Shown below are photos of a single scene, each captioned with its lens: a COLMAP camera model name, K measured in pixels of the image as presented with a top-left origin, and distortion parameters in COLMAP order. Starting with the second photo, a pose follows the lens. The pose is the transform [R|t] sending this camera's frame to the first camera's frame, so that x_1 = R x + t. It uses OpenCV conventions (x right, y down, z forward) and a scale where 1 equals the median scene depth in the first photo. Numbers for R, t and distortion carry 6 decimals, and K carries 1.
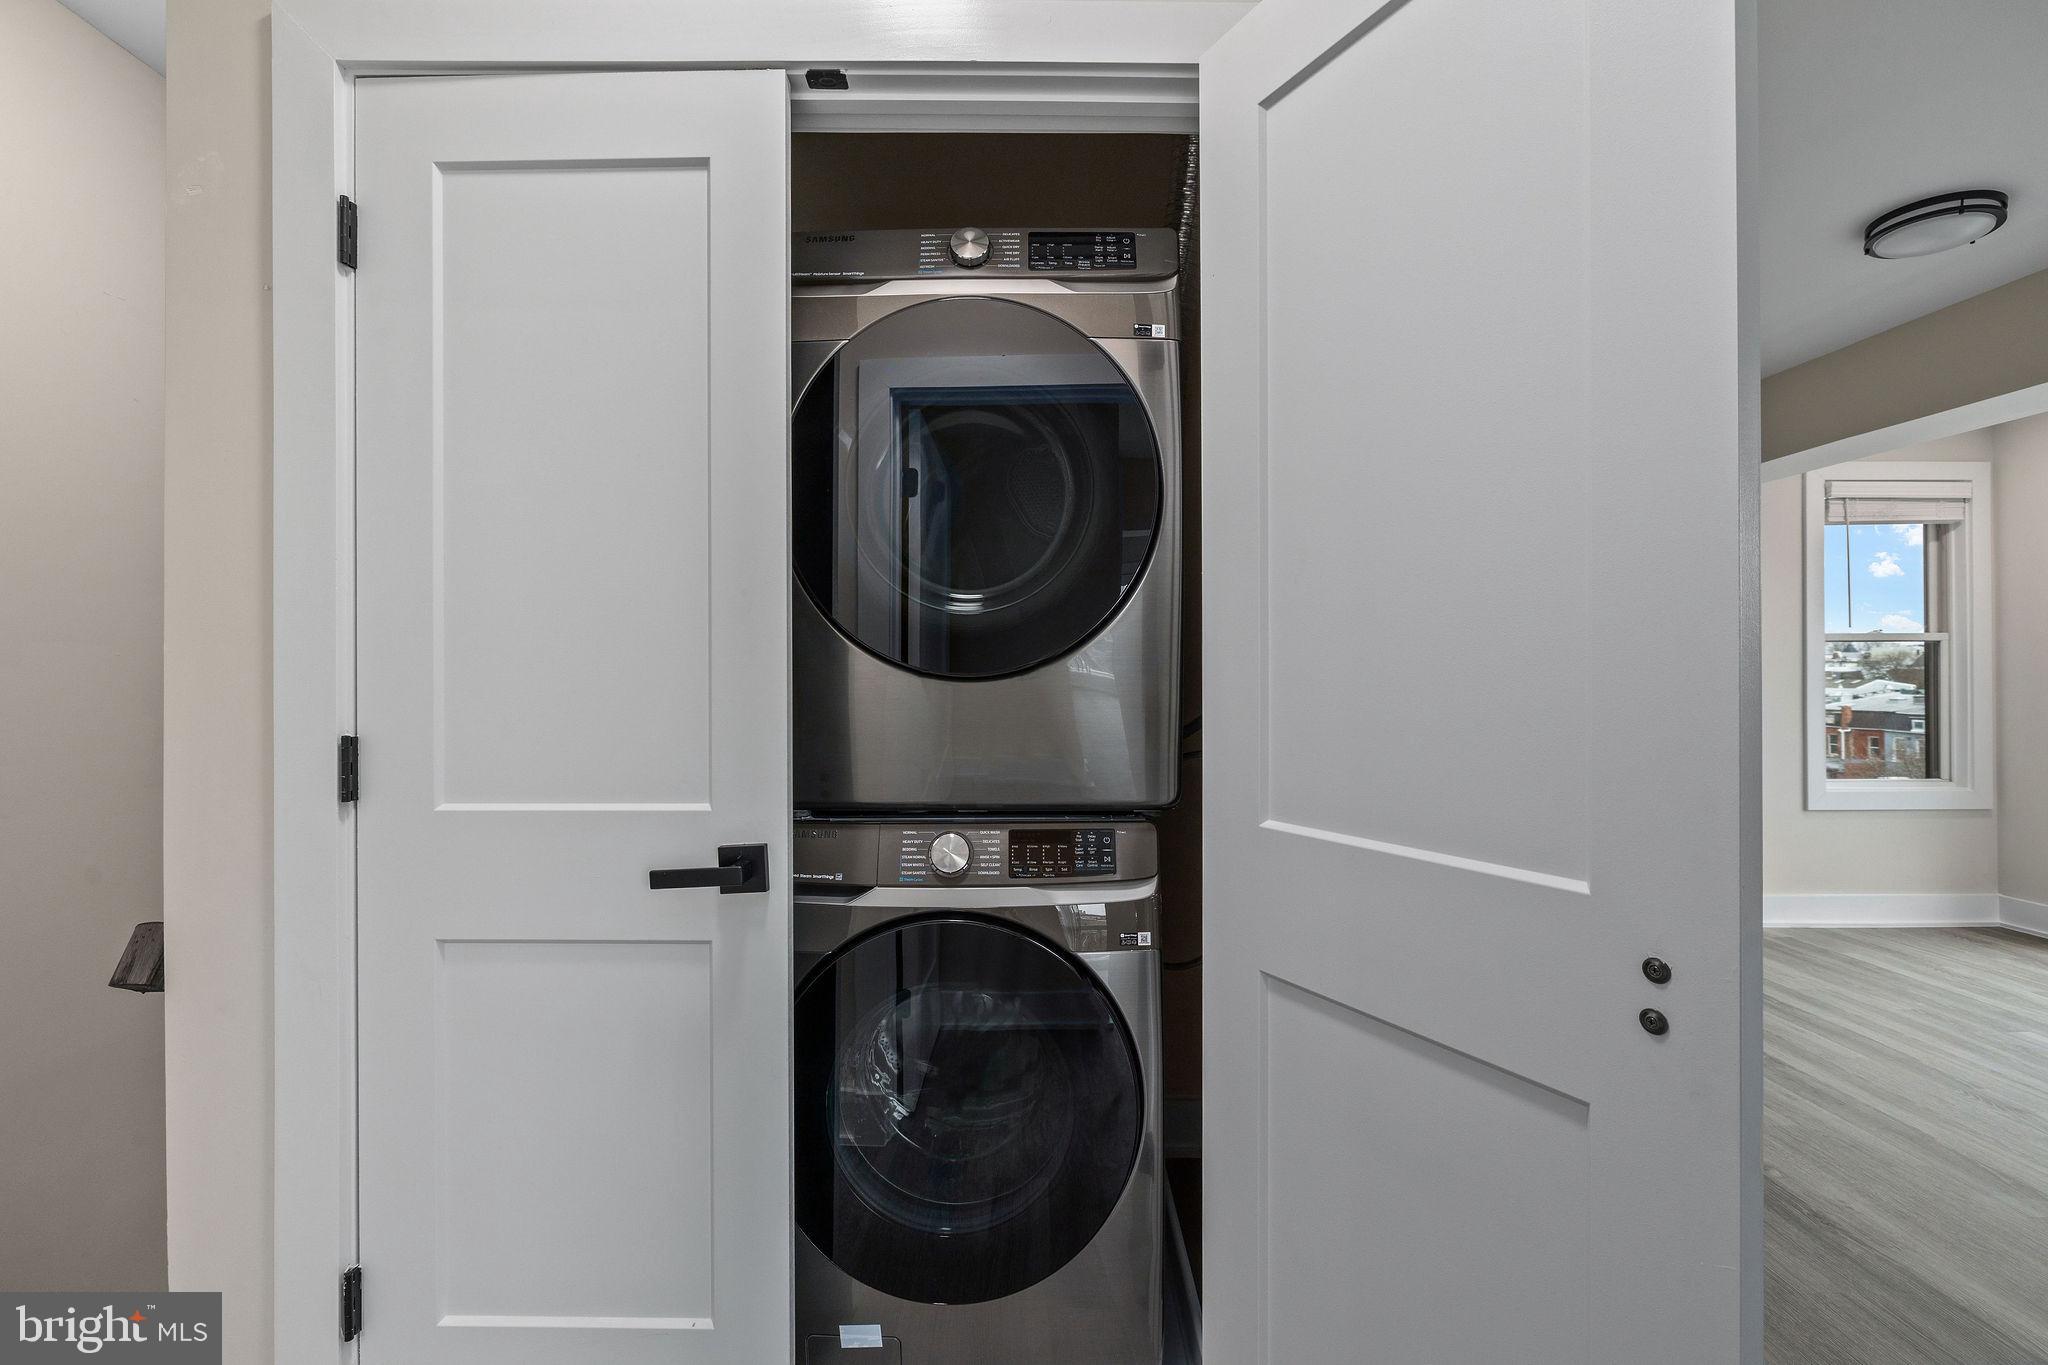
lens RADIAL K [[859.4, 0, 1024.0], [0, 859.4, 682.5], [0, 0, 1]] dist [-0.002096, -0.000370]
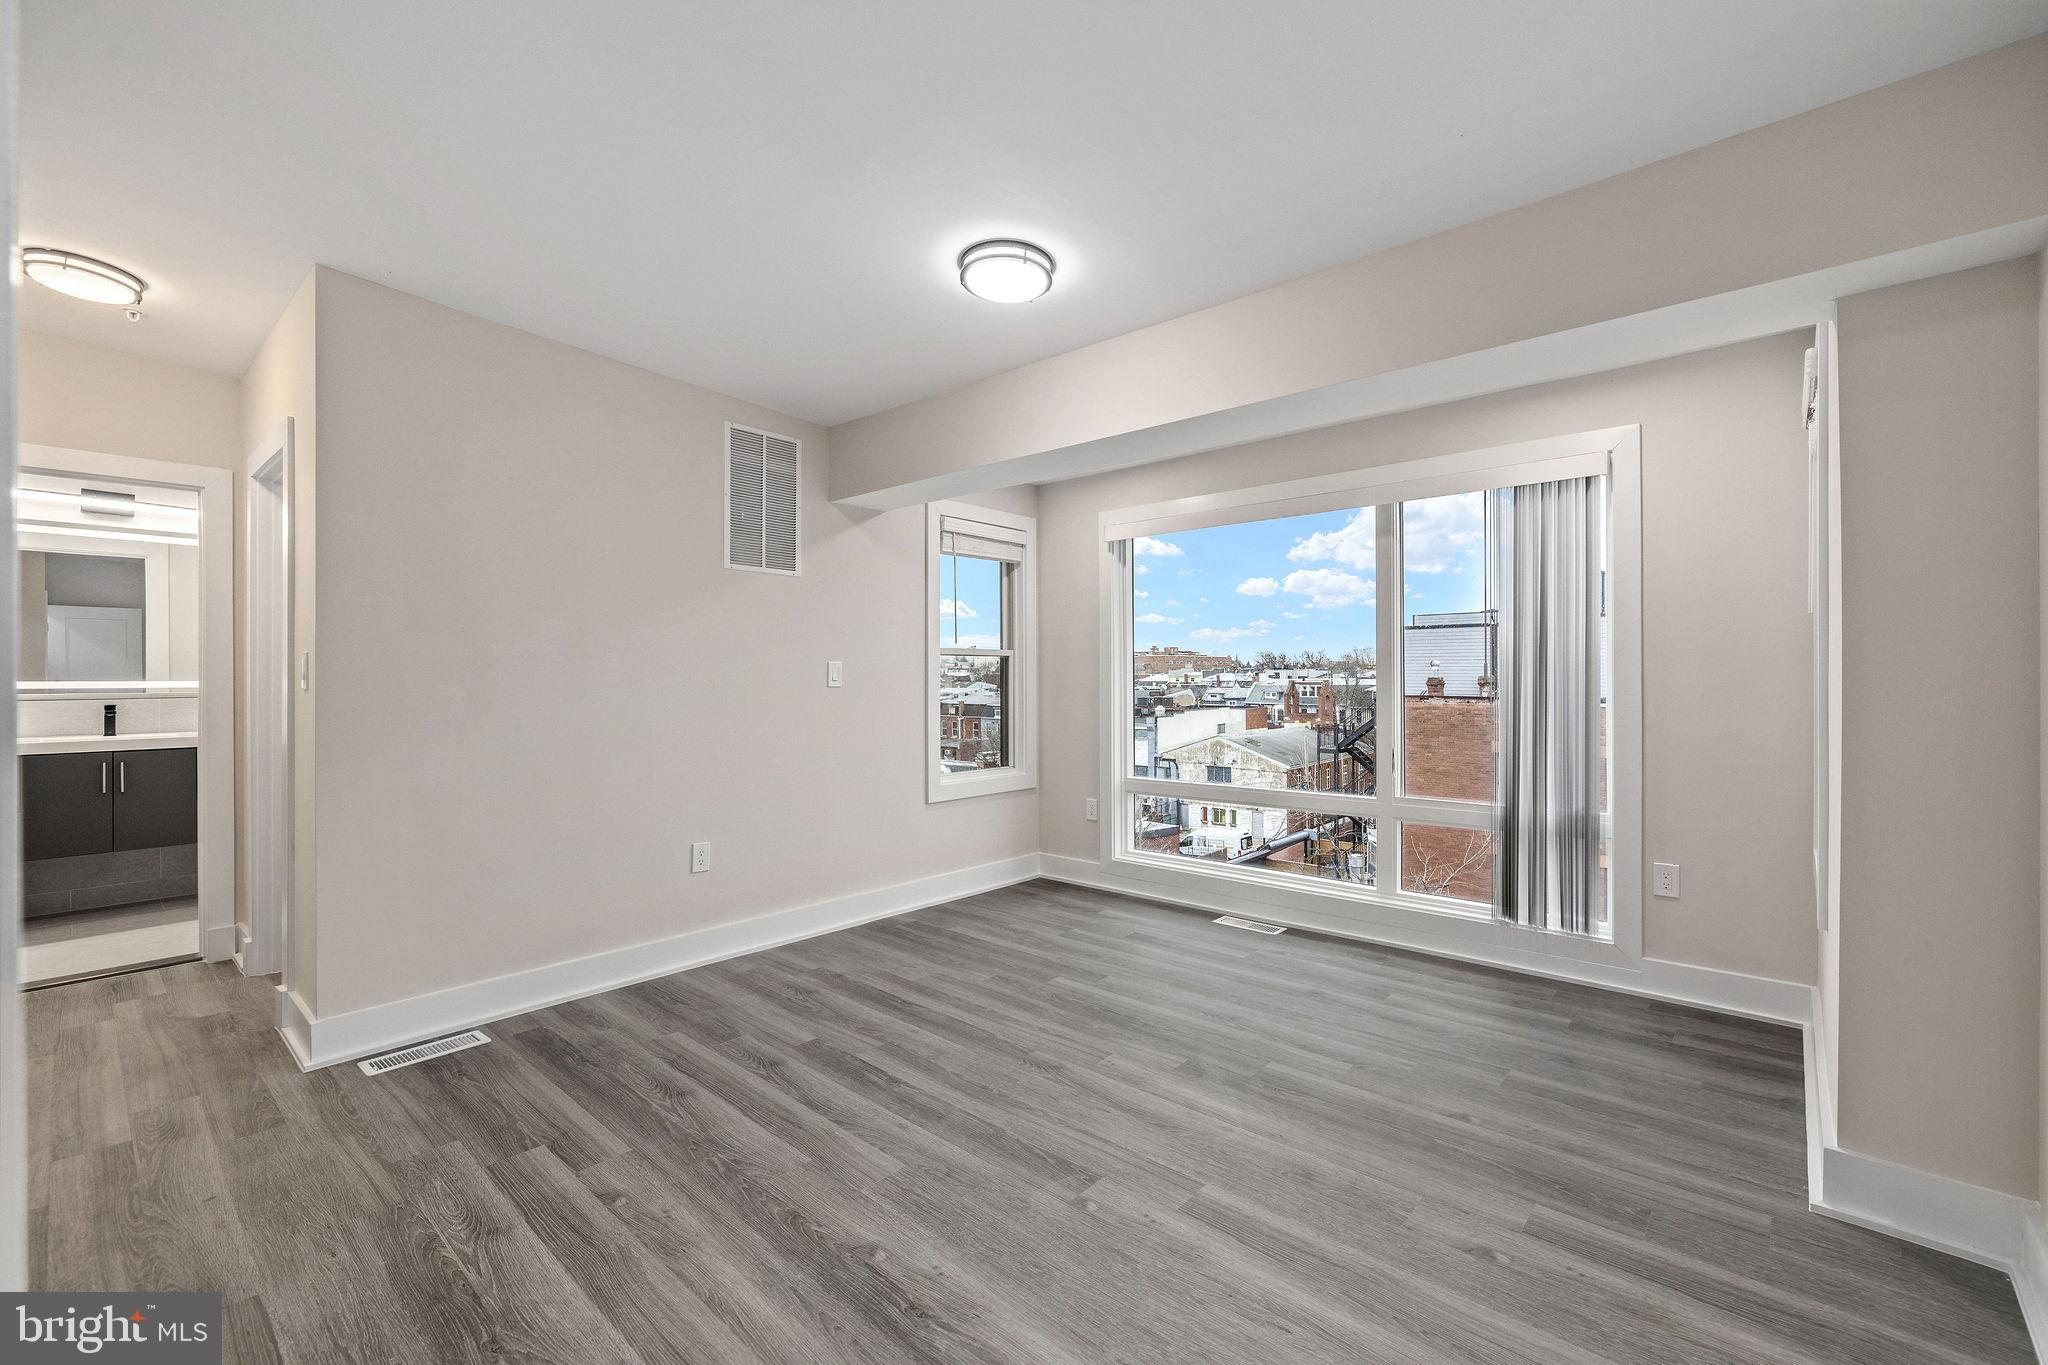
lens RADIAL K [[859.4, 0, 1024.0], [0, 859.4, 682.5], [0, 0, 1]] dist [-0.002096, -0.000370]
pose [[0.669440, 0.003172, 0.742859, 0.194357], [-0.002499, 0.999995, -0.002018, -0.009710], [-0.742862, -0.000506, 0.669444, 0.183488]]
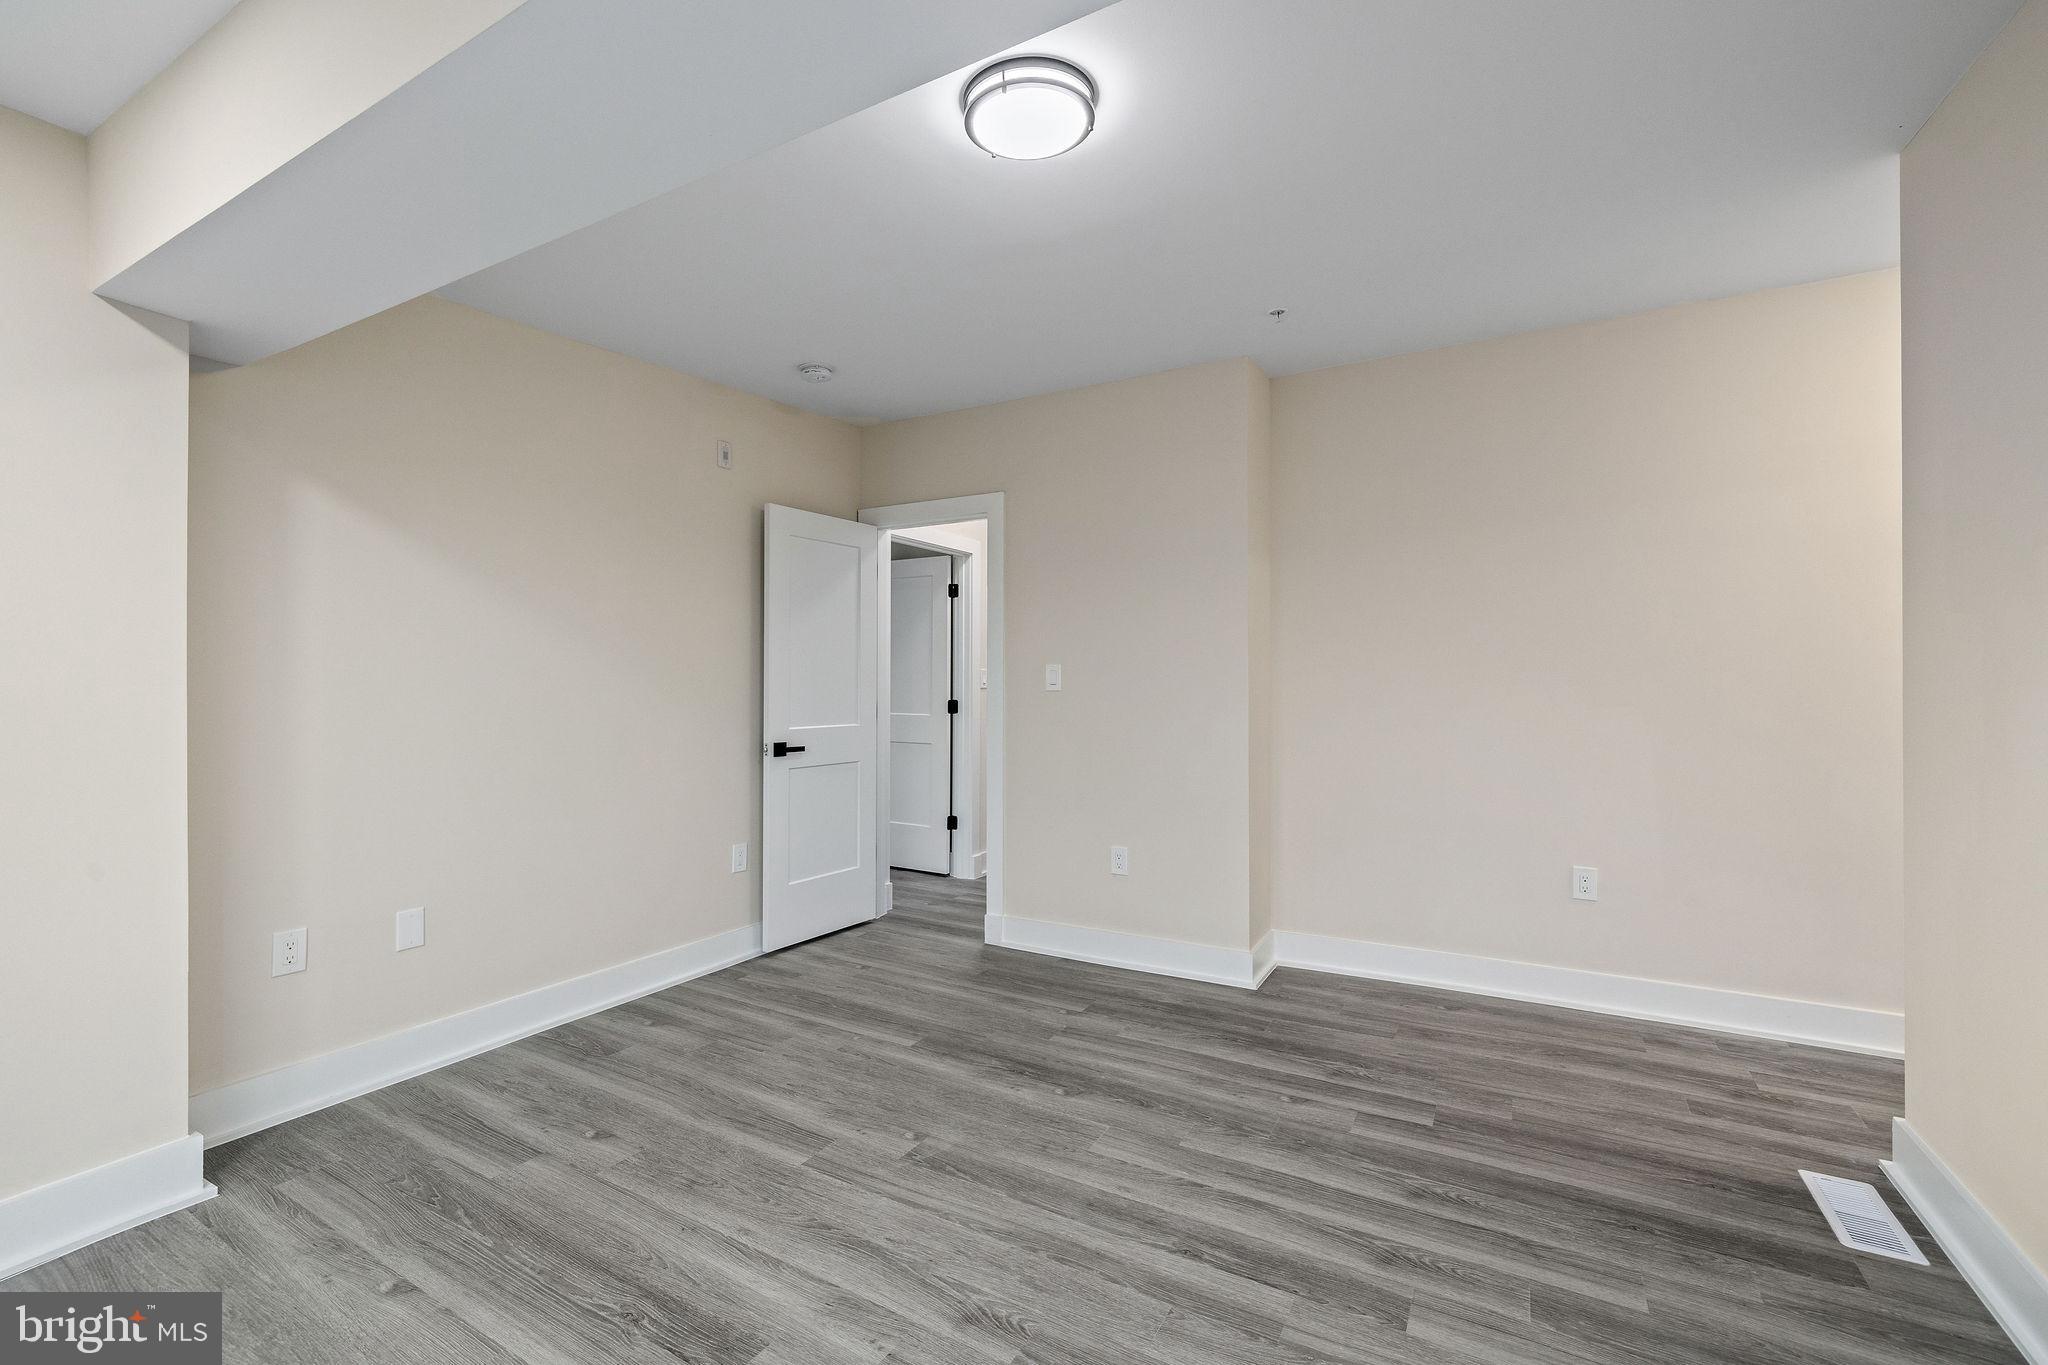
lens RADIAL K [[859.4, 0, 1024.0], [0, 859.4, 682.5], [0, 0, 1]] dist [-0.002096, -0.000370]
pose [[-0.498597, 0.009524, -0.866781, 1.221639], [0.001962, 0.999949, 0.009859, -0.021806], [0.866832, 0.003215, -0.498591, 0.972435]]
